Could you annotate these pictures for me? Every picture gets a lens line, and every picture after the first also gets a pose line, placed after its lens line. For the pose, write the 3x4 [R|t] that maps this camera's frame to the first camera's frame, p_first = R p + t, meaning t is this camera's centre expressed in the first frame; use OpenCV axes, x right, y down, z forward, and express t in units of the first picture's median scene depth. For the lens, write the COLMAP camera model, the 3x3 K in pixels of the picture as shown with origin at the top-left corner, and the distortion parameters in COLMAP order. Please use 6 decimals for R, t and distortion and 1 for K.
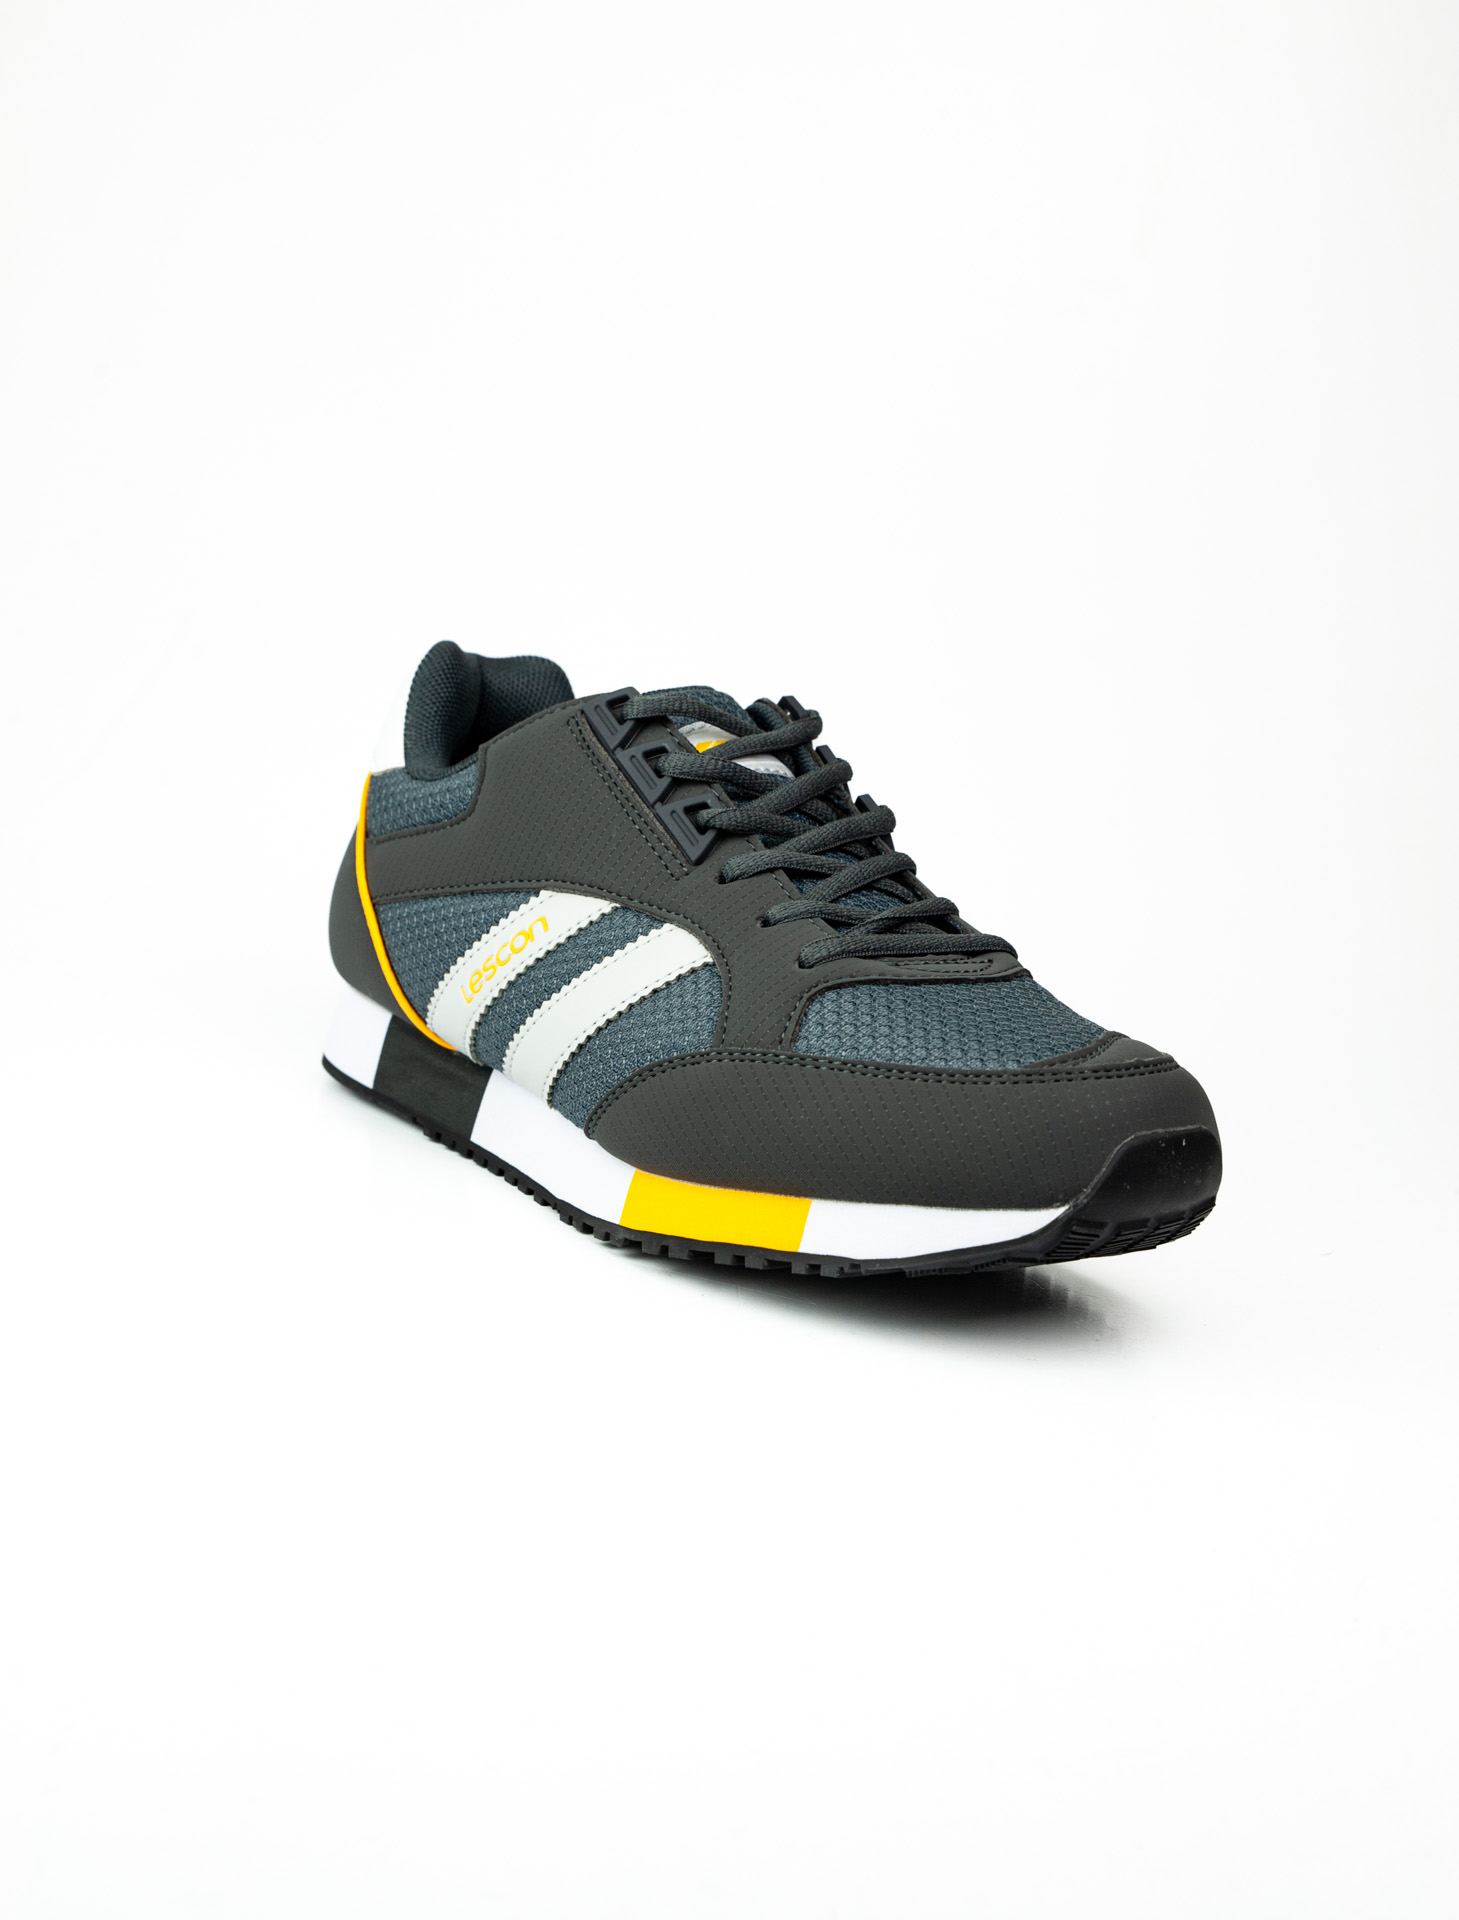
lens RADIAL K [[2826.6, 0, 729.5], [0, 2826.6, 960.0], [0, 0, 1]] dist [0.005921, 0.003664]
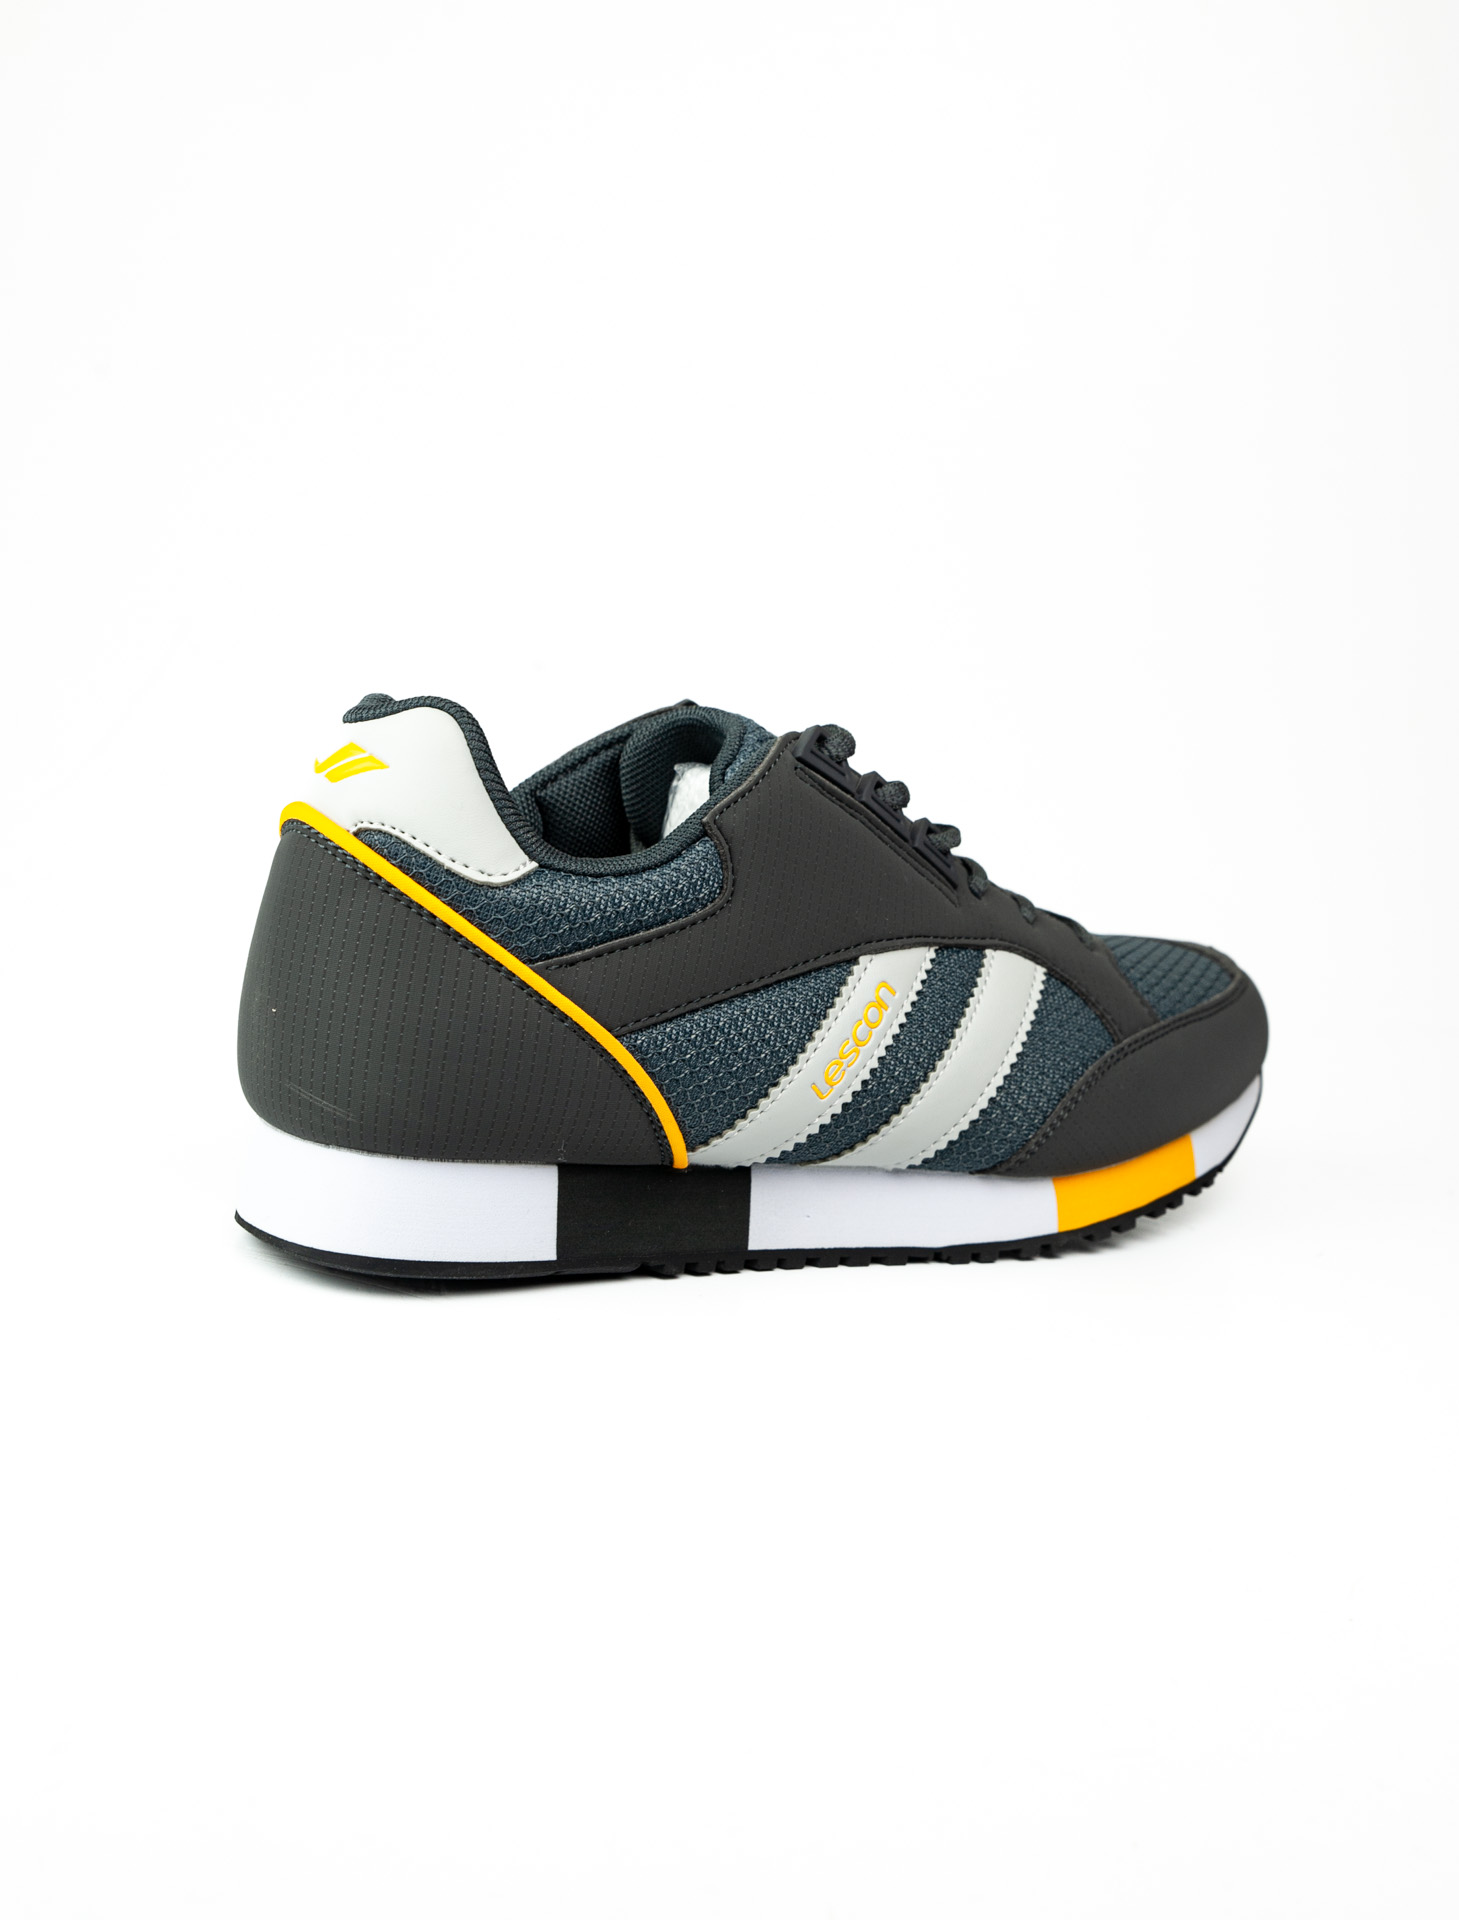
lens RADIAL K [[2826.6, 0, 729.5], [0, 2826.6, 960.0], [0, 0, 1]] dist [0.005921, 0.003664]
pose [[0.084748, -0.247726, 0.965116, -0.979929], [0.095544, 0.966158, 0.239604, -0.253484], [-0.991811, 0.071905, 0.105548, 0.934798]]
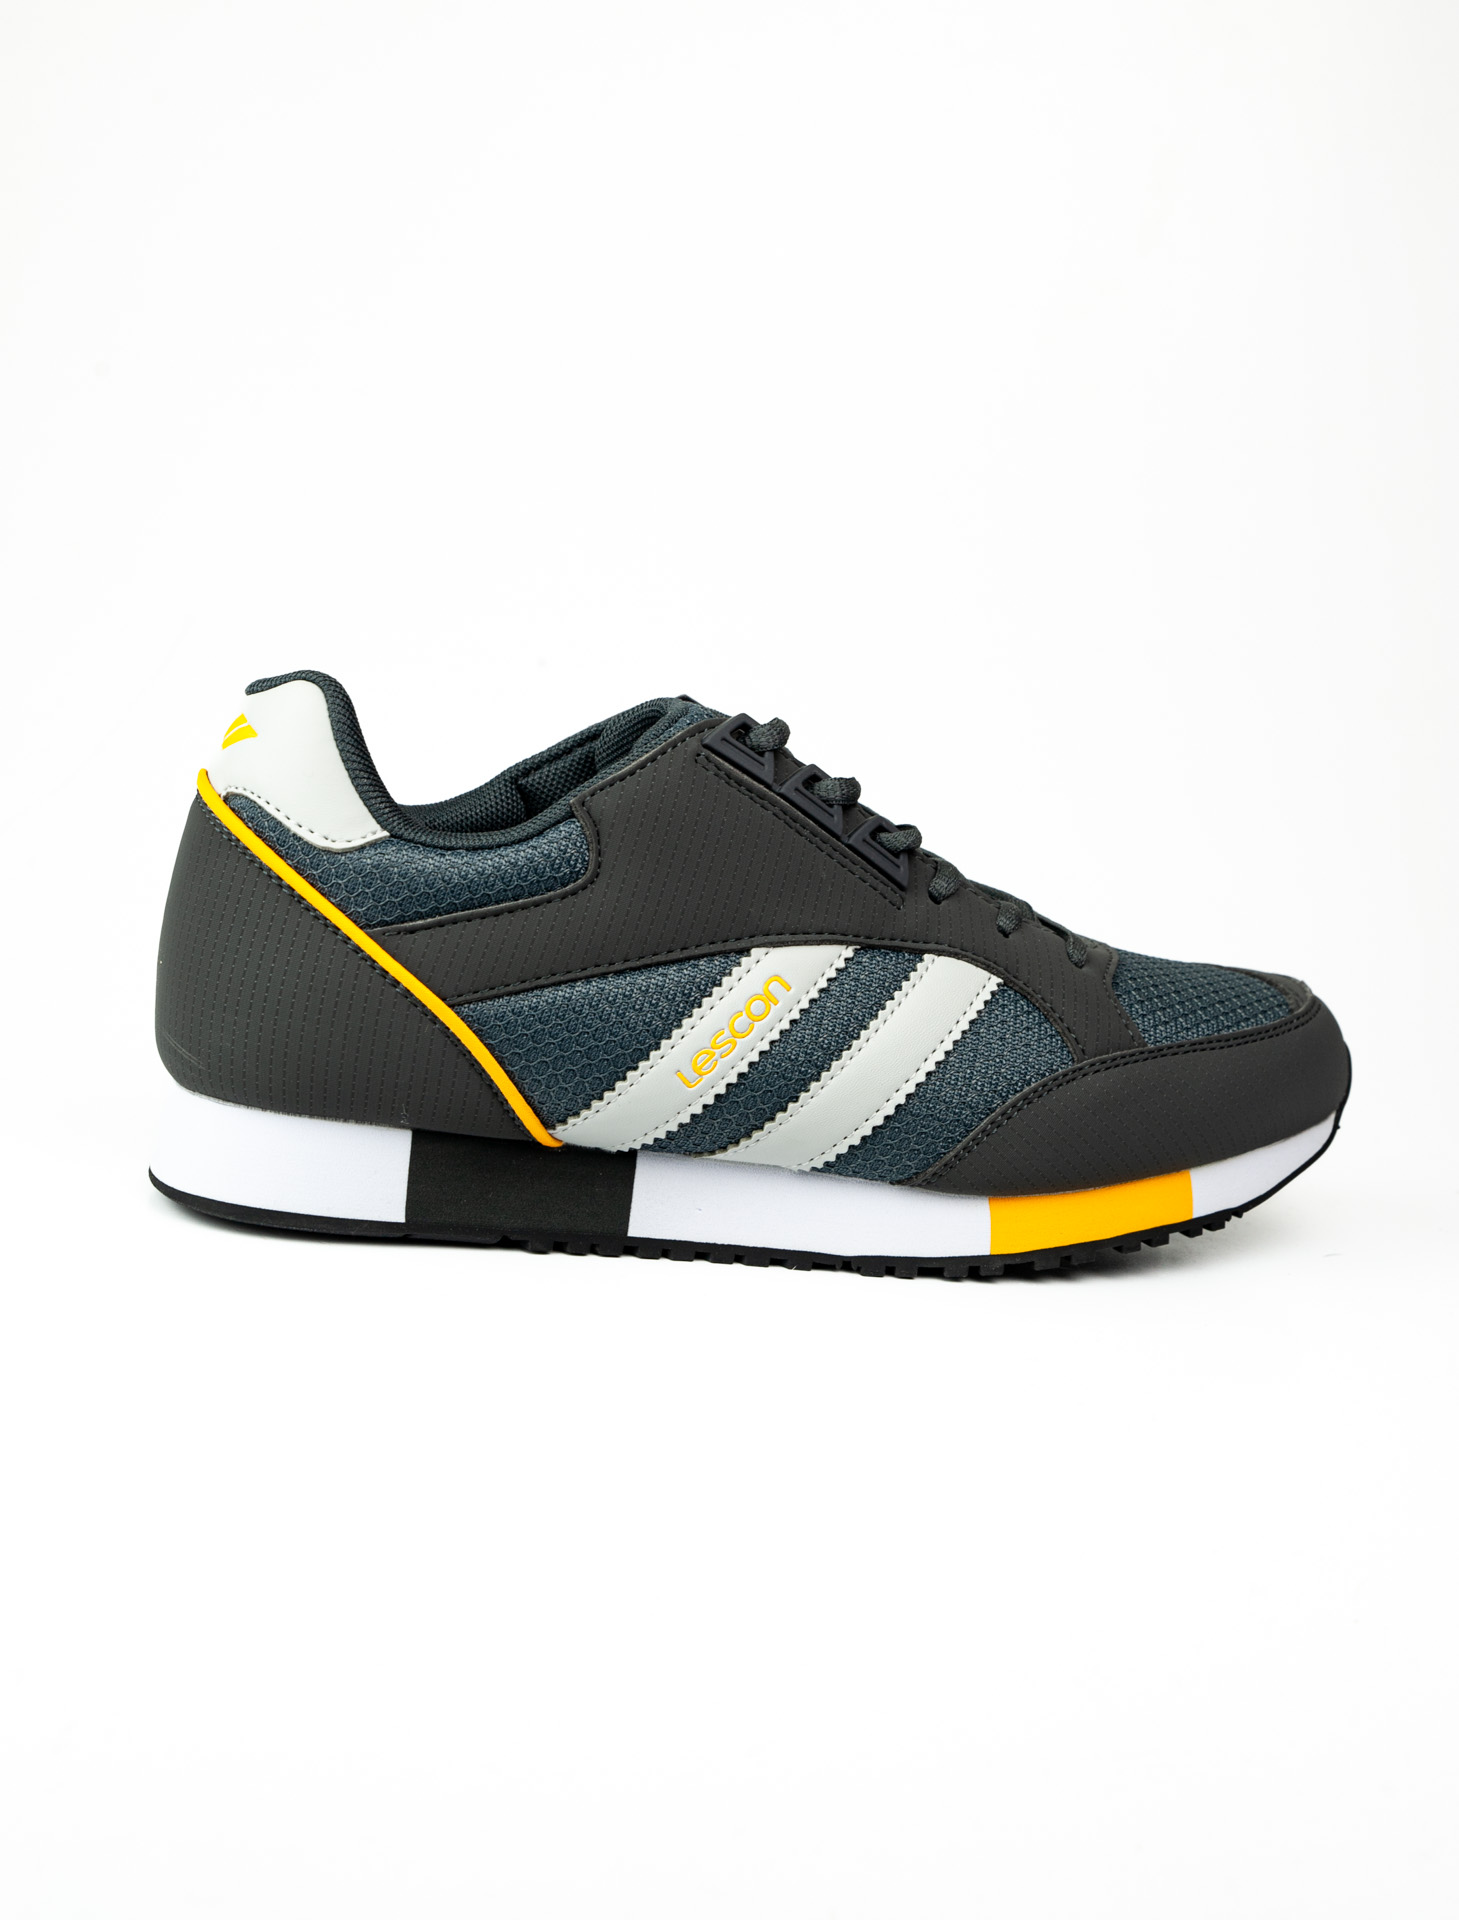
lens RADIAL K [[2826.6, 0, 729.5], [0, 2826.6, 960.0], [0, 0, 1]] dist [0.005921, 0.003664]
pose [[0.447787, -0.197802, 0.871987, -0.880430], [0.115755, 0.979841, 0.162824, -0.172973], [-0.886616, 0.028027, 0.461657, 0.569009]]
